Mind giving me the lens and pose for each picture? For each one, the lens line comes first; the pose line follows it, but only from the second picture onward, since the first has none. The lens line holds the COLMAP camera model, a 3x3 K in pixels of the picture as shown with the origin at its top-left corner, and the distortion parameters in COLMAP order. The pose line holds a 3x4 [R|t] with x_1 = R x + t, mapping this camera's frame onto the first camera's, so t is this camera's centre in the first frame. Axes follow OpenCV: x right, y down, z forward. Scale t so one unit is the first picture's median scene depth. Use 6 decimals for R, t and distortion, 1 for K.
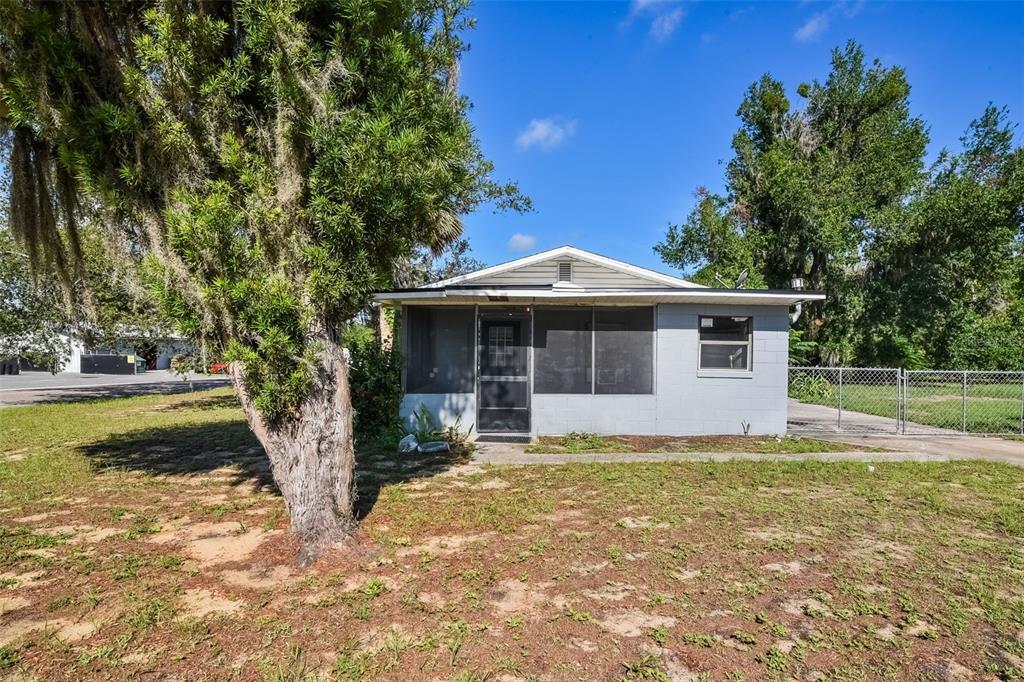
lens RADIAL K [[507.4, 0, 512.7], [0, 507.4, 346.2], [0, 0, 1]] dist [-0.000085, -0.000164]
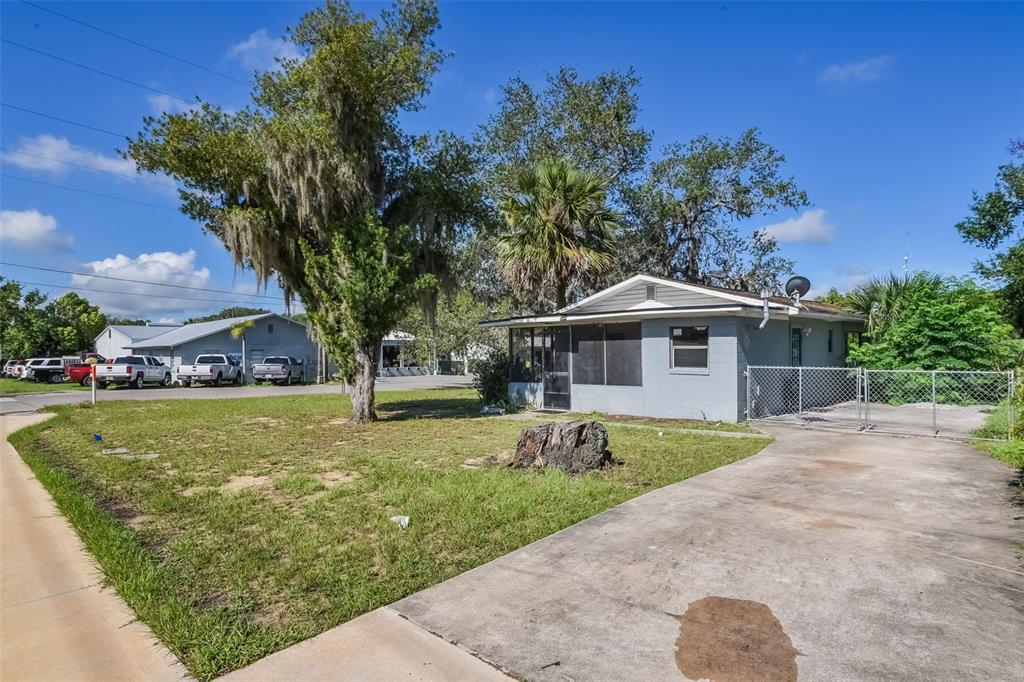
lens RADIAL K [[507.4, 0, 510.9], [0, 507.4, 342.9], [0, 0, 1]] dist [-0.000085, -0.000164]
pose [[0.752226, -0.029405, -0.658249, 0.897619], [0.017699, 0.999545, -0.024426, 0.005480], [0.658668, 0.006724, 0.752404, -0.246317]]
